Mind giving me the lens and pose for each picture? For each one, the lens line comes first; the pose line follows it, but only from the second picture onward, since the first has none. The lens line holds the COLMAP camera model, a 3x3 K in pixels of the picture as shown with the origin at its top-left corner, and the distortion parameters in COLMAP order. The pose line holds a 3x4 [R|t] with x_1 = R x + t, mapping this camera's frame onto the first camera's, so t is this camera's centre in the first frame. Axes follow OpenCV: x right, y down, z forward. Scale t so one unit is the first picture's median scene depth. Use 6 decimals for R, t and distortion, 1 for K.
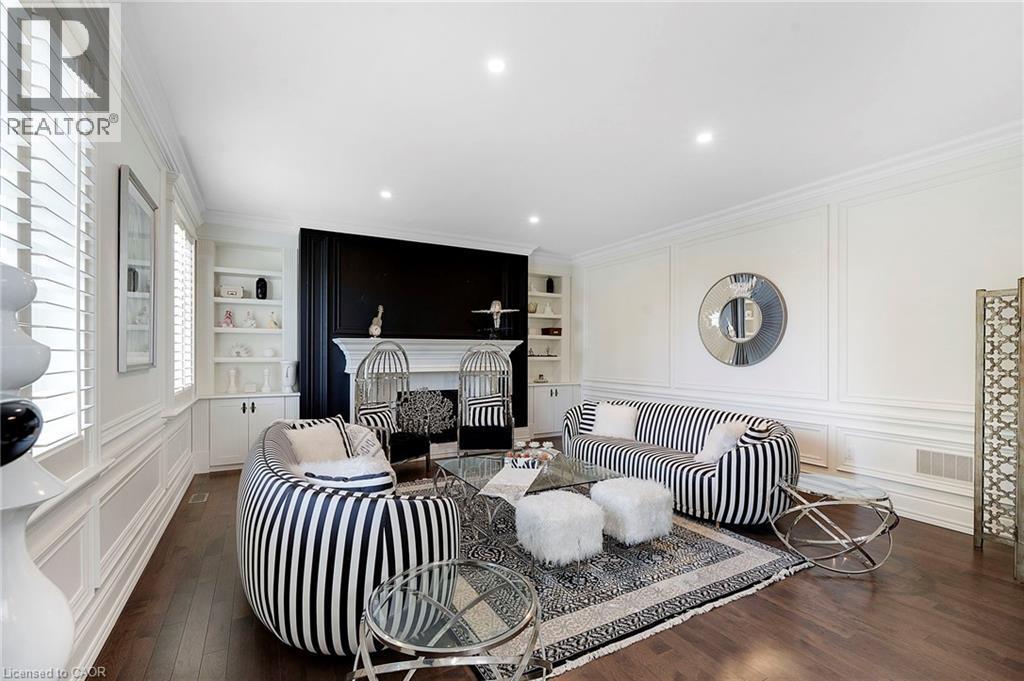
lens RADIAL K [[457.5, 0, 511.5], [0, 457.5, 349.3], [0, 0, 1]] dist [0.004479, 0.001261]
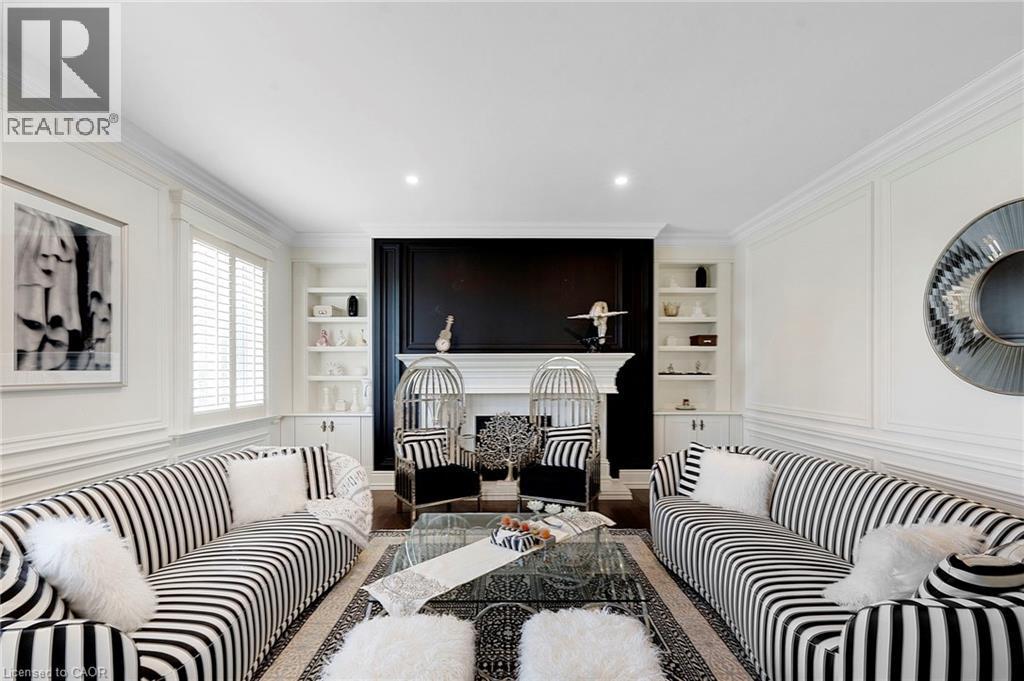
lens RADIAL K [[457.5, 0, 513.4], [0, 457.5, 371.6], [0, 0, 1]] dist [0.004479, 0.001261]
pose [[0.882077, -0.003529, -0.471092, 0.226102], [0.007840, 0.999943, 0.007189, 0.004532], [0.471040, -0.010035, 0.882055, 0.287593]]
